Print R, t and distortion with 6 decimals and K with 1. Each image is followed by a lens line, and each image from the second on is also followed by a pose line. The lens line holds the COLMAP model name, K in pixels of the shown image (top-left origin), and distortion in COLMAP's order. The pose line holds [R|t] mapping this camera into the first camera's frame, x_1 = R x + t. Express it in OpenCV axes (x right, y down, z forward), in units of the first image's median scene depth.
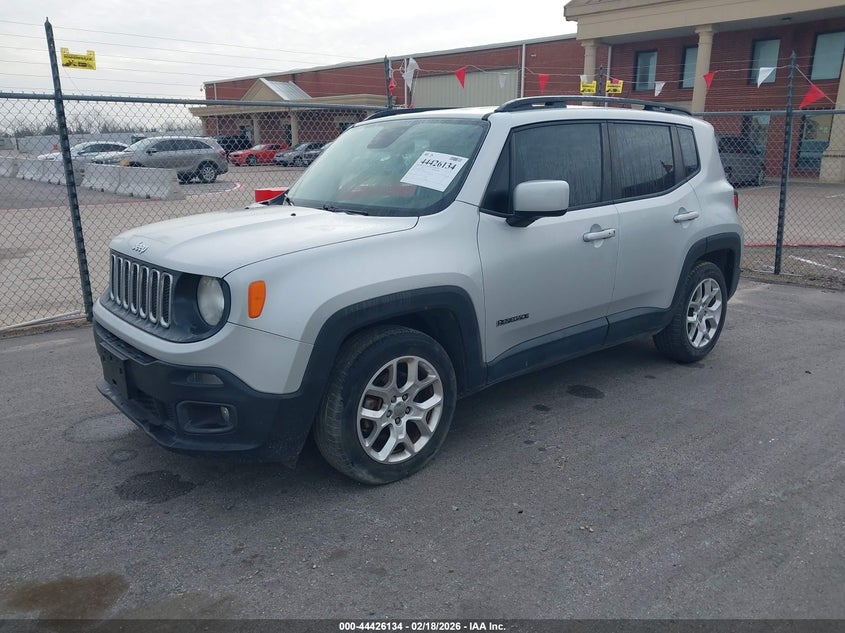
lens RADIAL K [[695.6, 0, 422.5], [0, 695.6, 316.5], [0, 0, 1]] dist [0.006073, 0.000044]
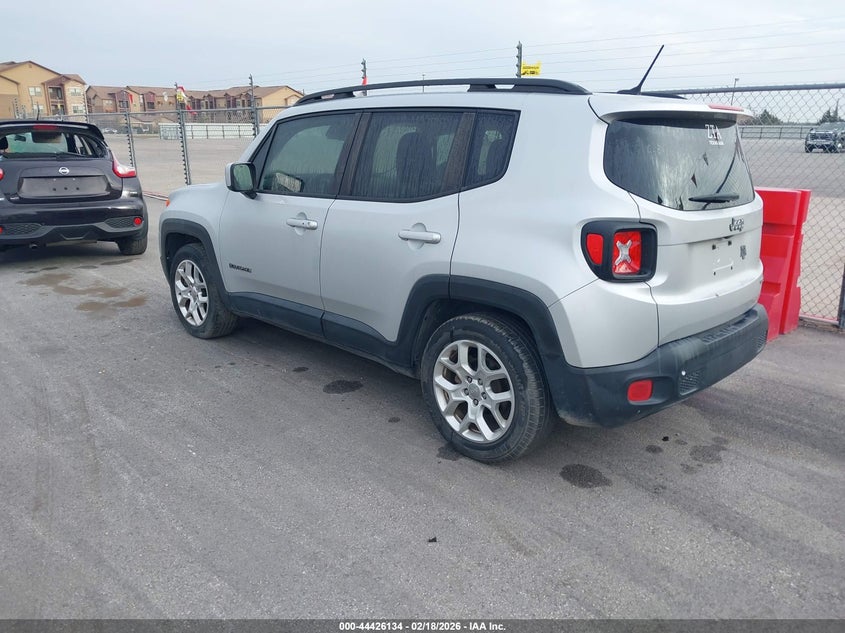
lens RADIAL K [[683.8, 0, 422.1], [0, 683.8, 330.3], [0, 0, 1]] dist [-0.004357, -0.001876]
pose [[0.057300, 0.282566, -0.957535, 1.277119], [-0.245994, 0.933536, 0.260764, -0.276478], [0.967576, 0.220606, 0.123002, 1.082608]]
